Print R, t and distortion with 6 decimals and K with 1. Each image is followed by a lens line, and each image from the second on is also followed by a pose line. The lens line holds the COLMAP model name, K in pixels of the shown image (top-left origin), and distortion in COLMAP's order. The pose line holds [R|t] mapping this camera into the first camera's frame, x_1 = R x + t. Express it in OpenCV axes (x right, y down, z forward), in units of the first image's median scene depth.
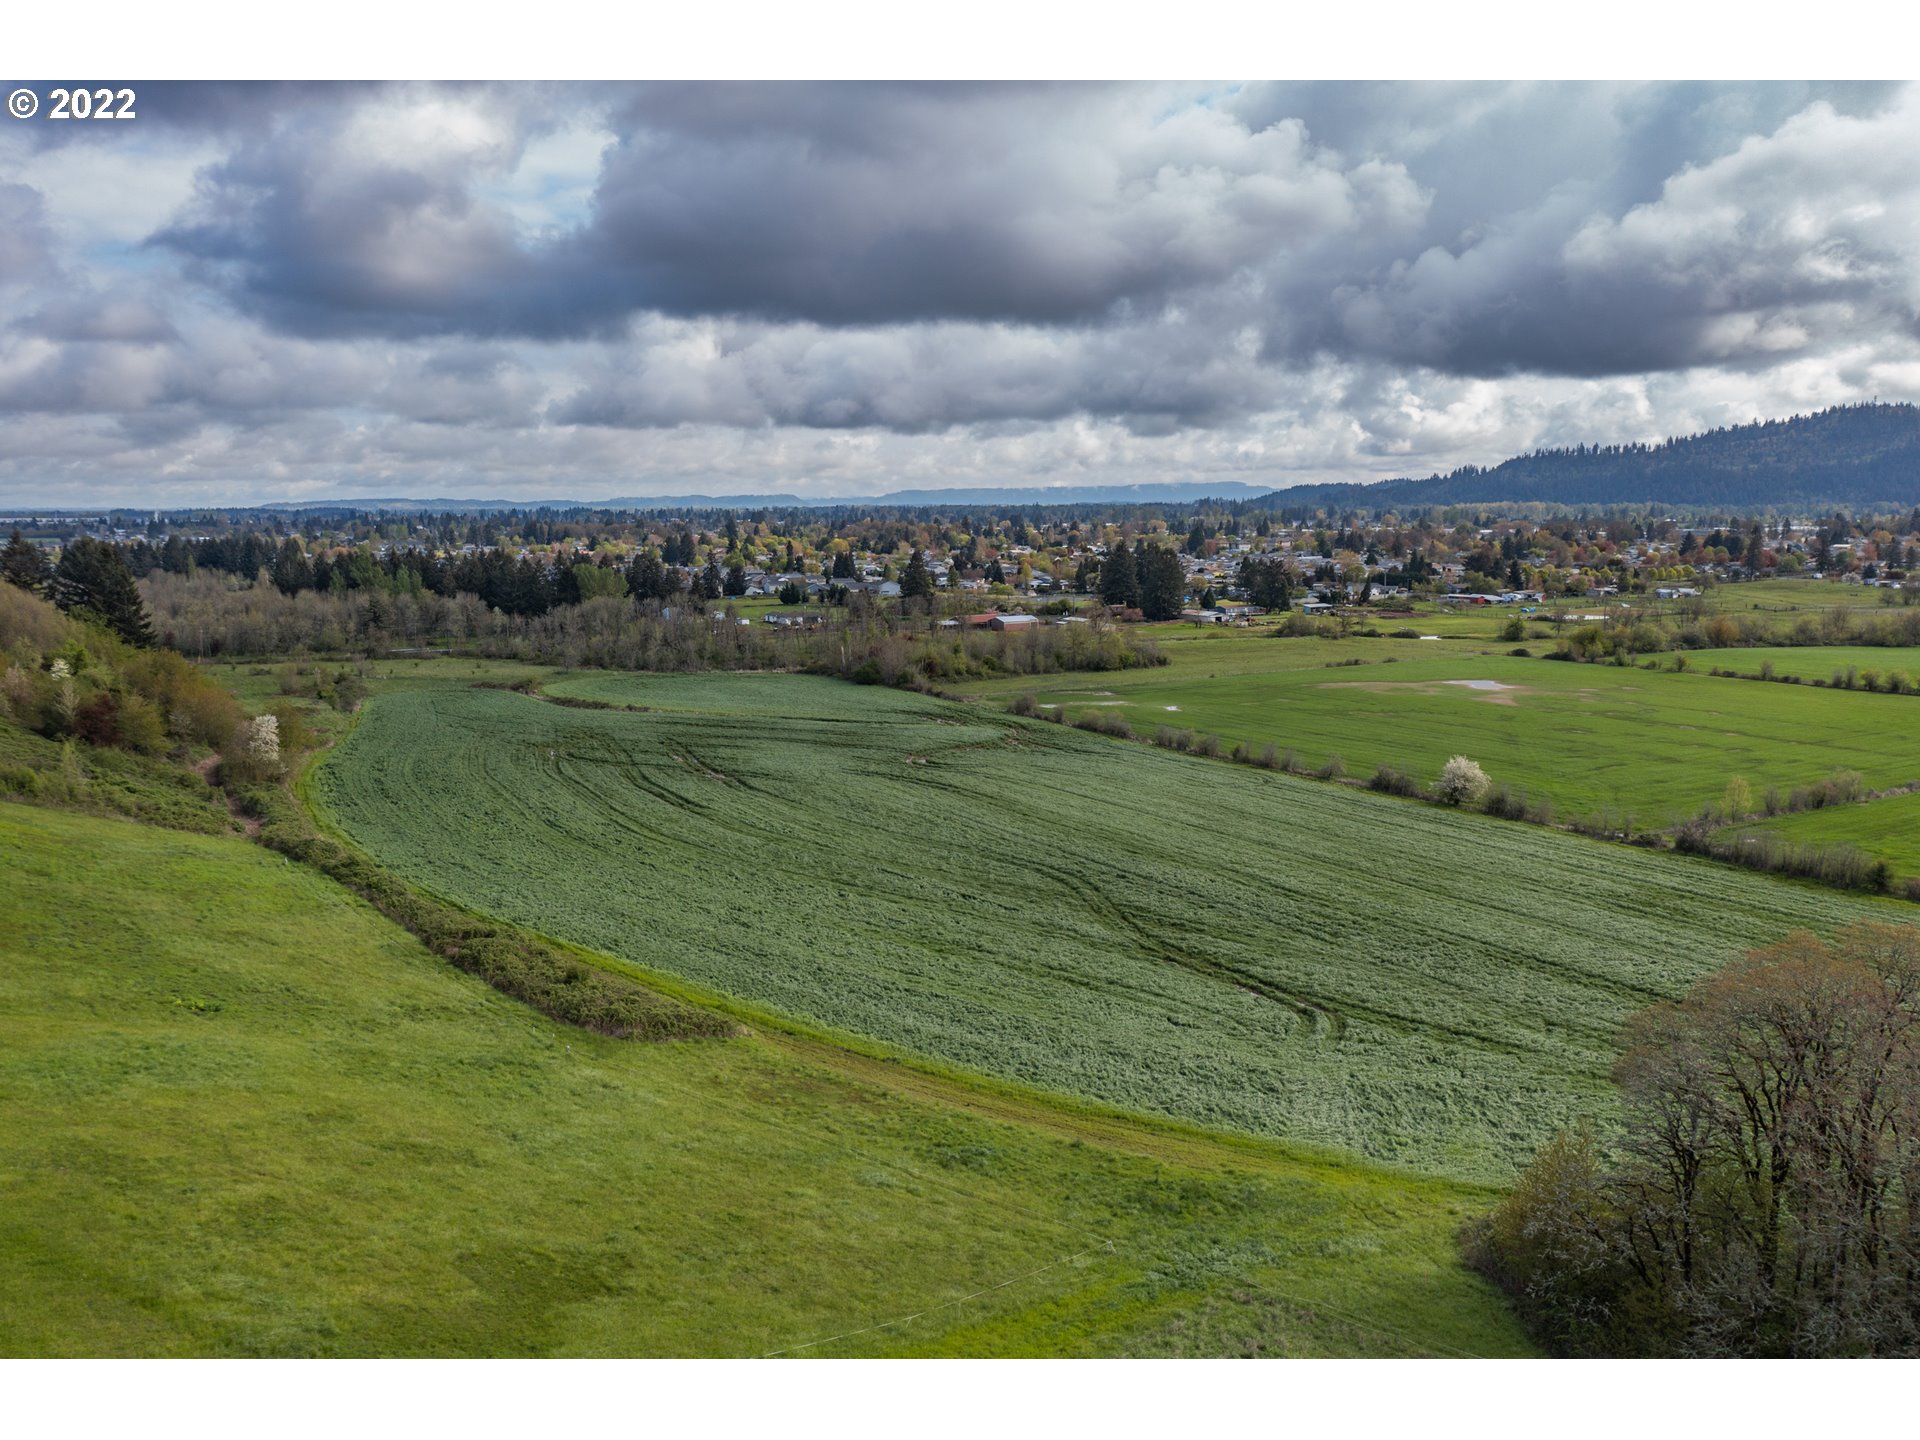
lens RADIAL K [[1431.1, 0, 954.7], [0, 1431.1, 719.1], [0, 0, 1]] dist [-0.003121, 0.000882]
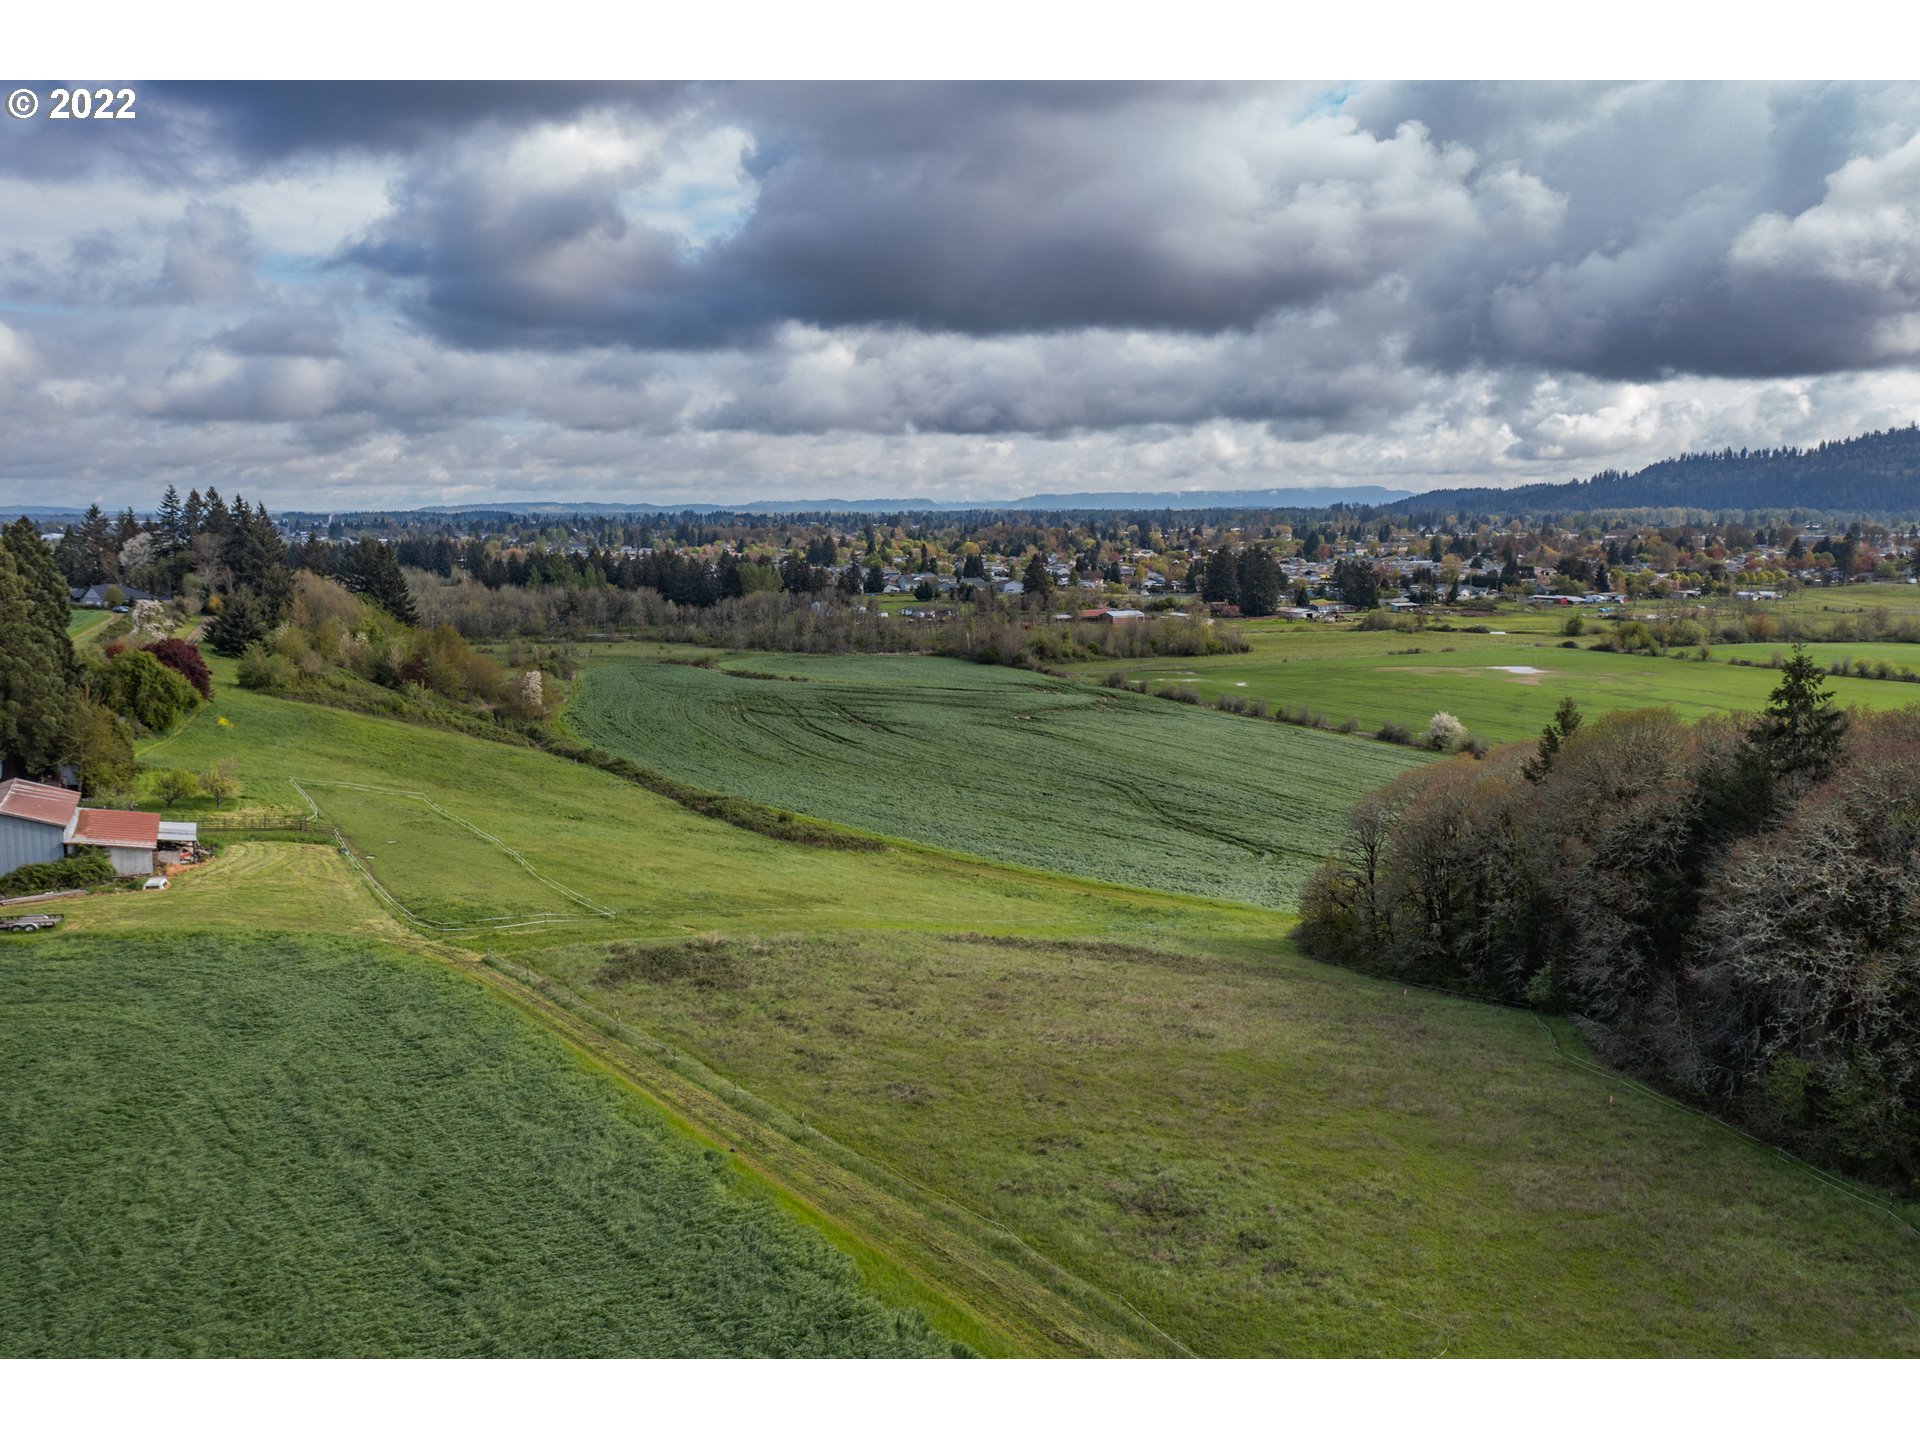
lens RADIAL K [[1431.1, 0, 977.2], [0, 1431.1, 706.7], [0, 0, 1]] dist [-0.003121, 0.000882]
pose [[0.997024, 0.011888, -0.076166, 0.016692], [-0.012754, 0.999859, -0.010899, 0.019350], [0.076026, 0.011838, 0.997036, -0.146035]]
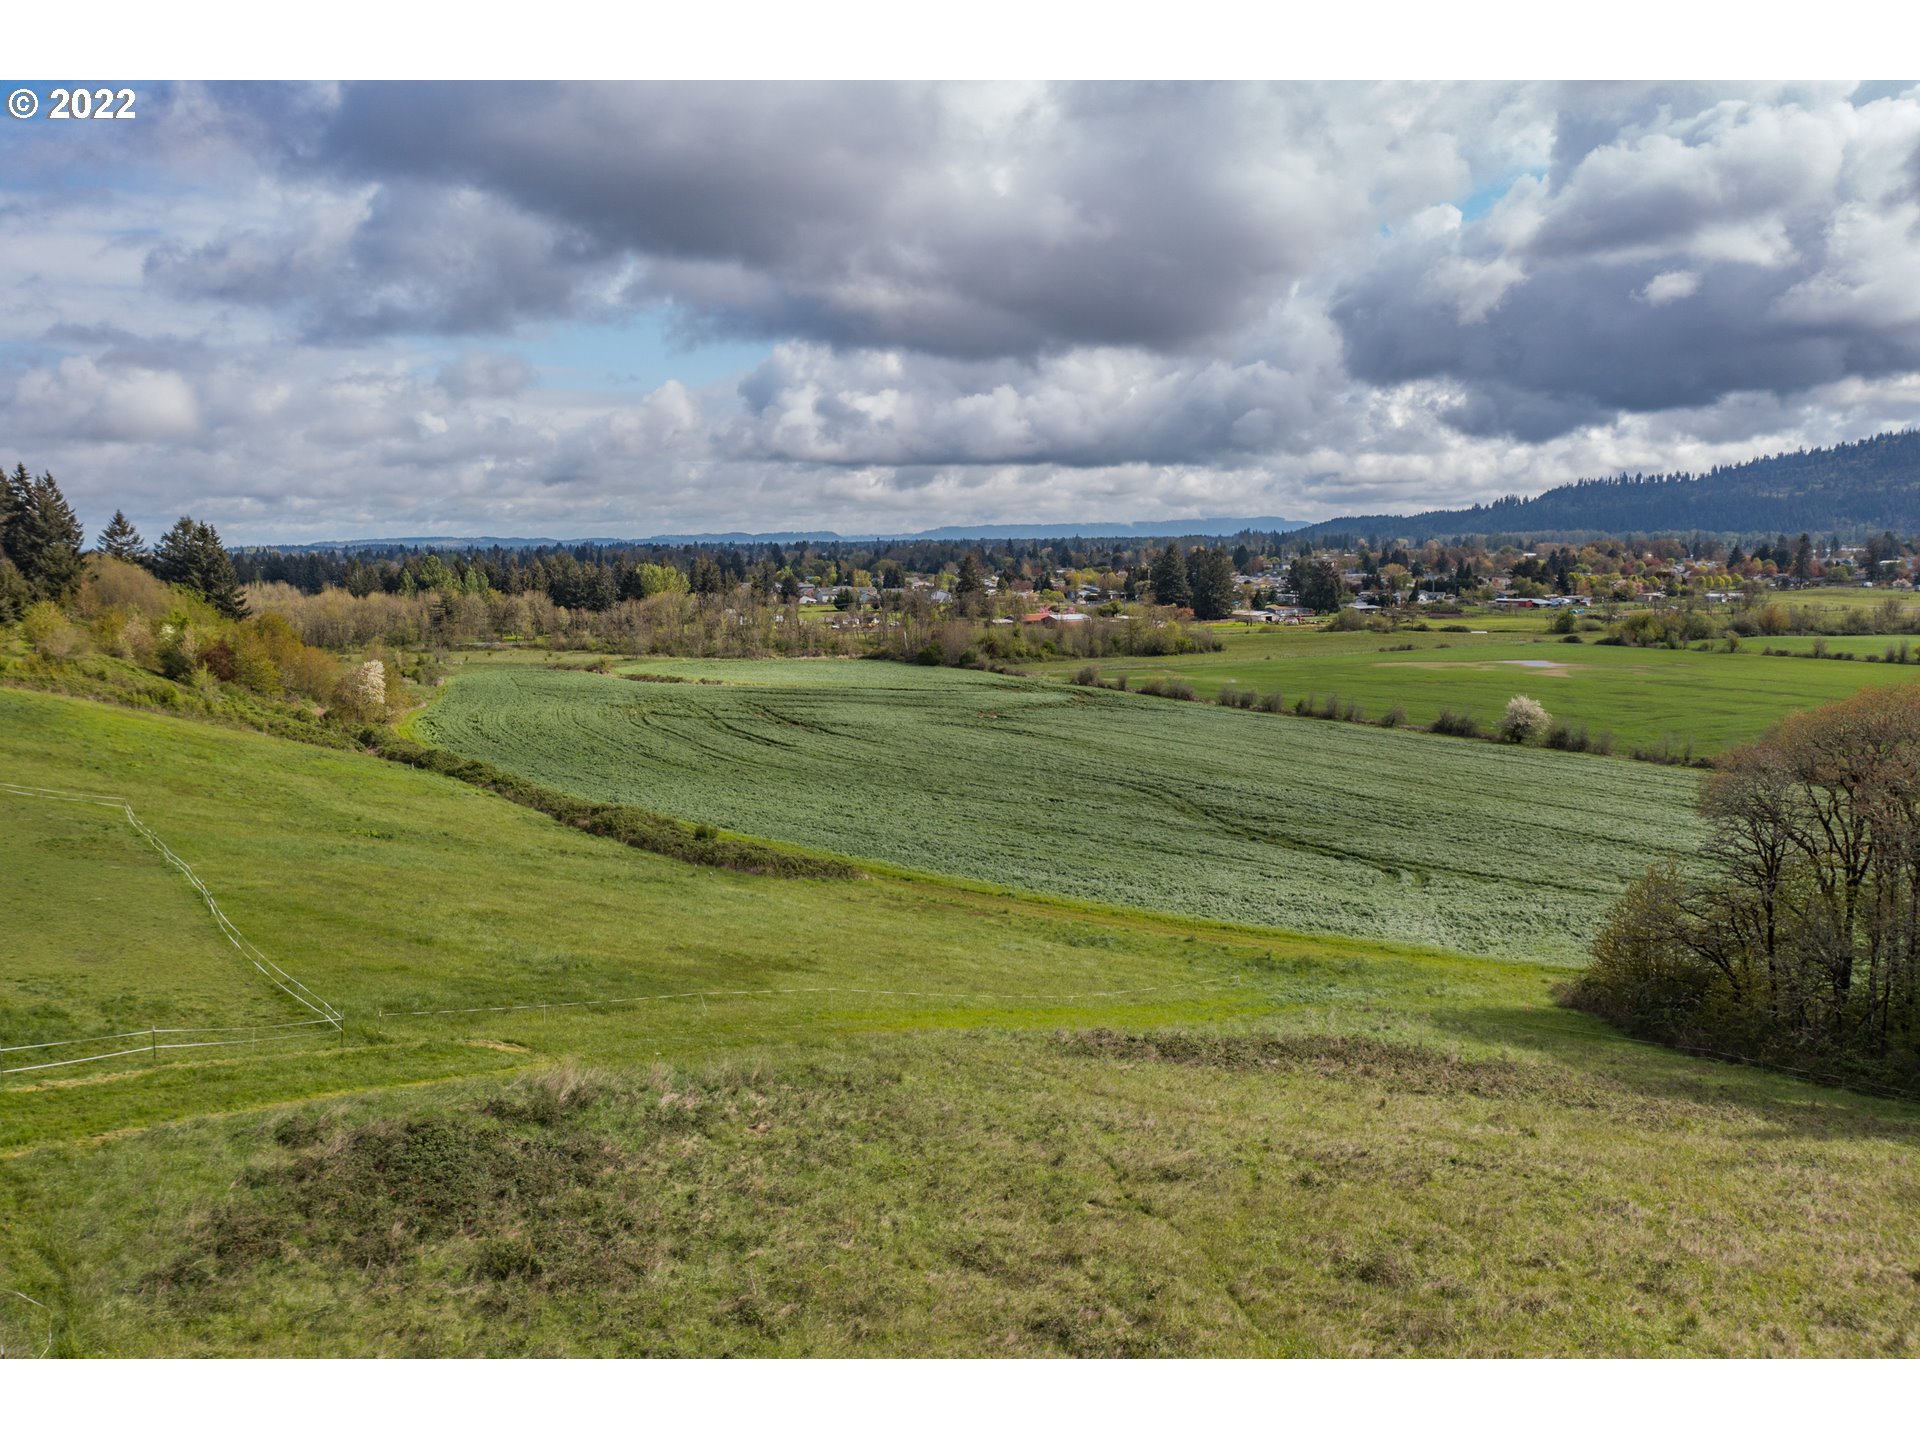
lens RADIAL K [[1431.1, 0, 961.4], [0, 1431.1, 724.4], [0, 0, 1]] dist [-0.003121, 0.000882]
pose [[0.999749, -0.002028, -0.022316, -0.013069], [0.001547, 0.999767, -0.021538, 0.032507], [0.022354, 0.021498, 0.999519, -0.018395]]
